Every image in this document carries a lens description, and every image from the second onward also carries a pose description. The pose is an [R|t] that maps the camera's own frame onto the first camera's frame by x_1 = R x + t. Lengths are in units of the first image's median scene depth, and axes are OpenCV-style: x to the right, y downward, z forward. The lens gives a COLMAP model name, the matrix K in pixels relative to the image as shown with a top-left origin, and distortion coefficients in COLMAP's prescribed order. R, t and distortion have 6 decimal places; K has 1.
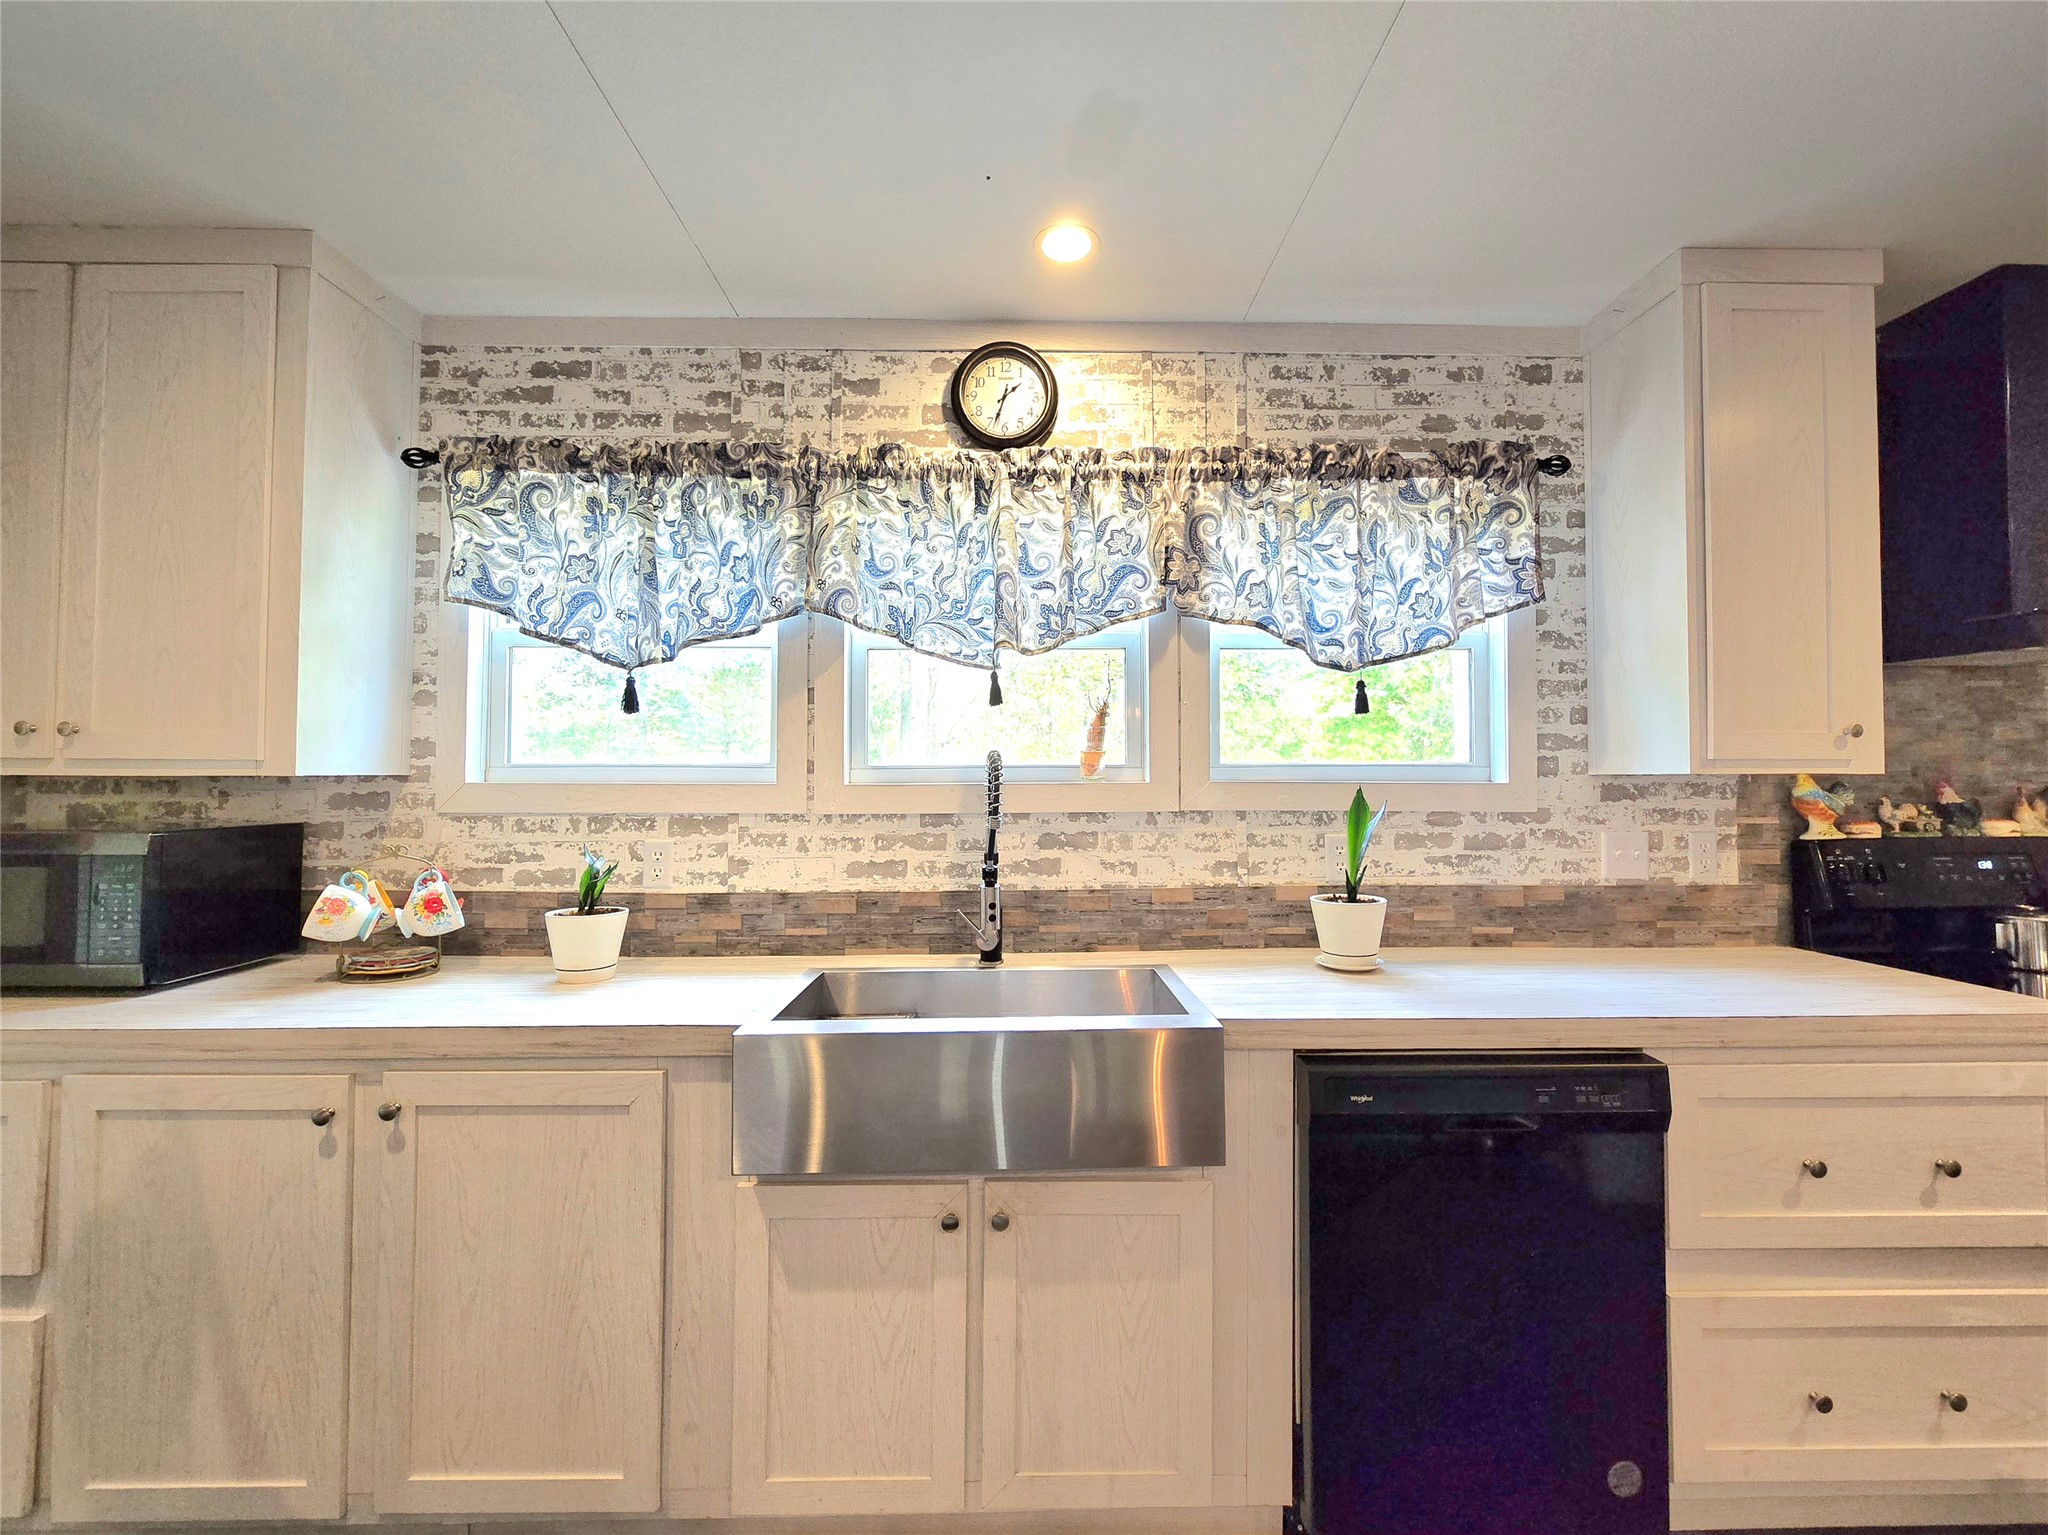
lens RADIAL K [[823.0, 0, 1024.8], [0, 823.0, 754.6], [0, 0, 1]] dist [0.002167, 0.001892]
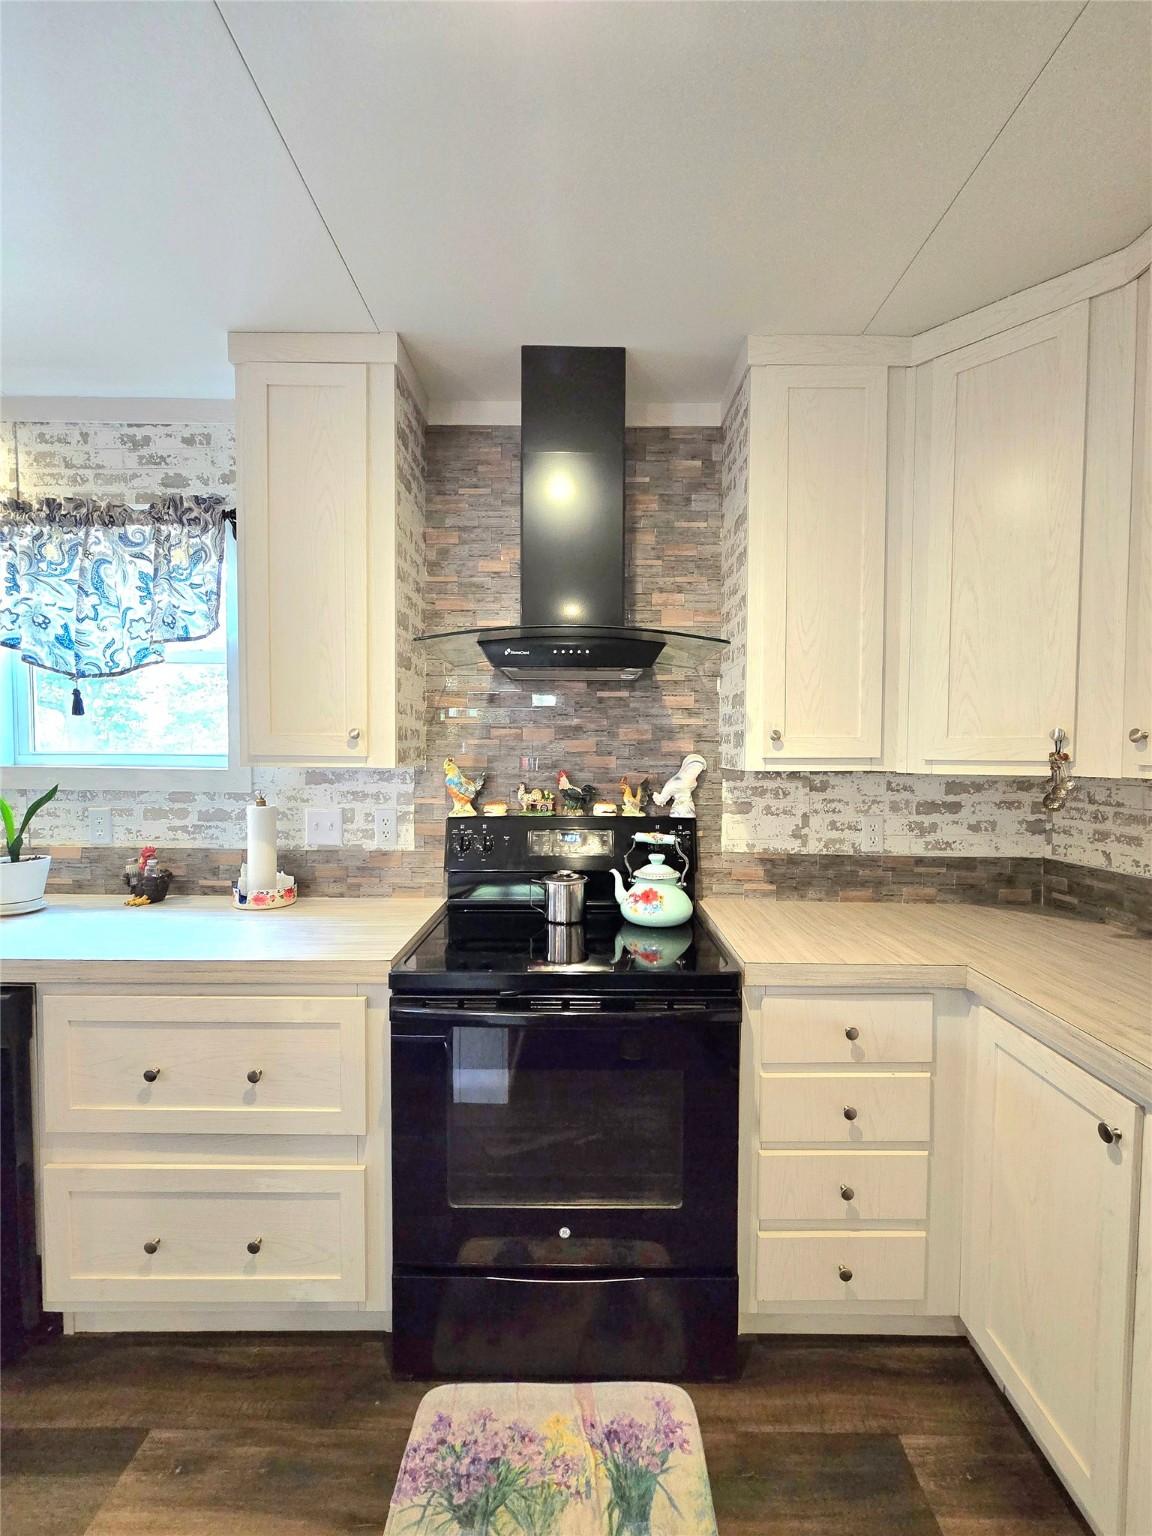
lens RADIAL K [[617.3, 0, 578.0], [0, 617.3, 770.7], [0, 0, 1]] dist [0.002167, 0.001892]
pose [[0.999531, 0.010559, -0.028738, 1.150149], [-0.008662, 0.997825, 0.065342, -0.031299], [0.029365, -0.065063, 0.997449, 0.058249]]
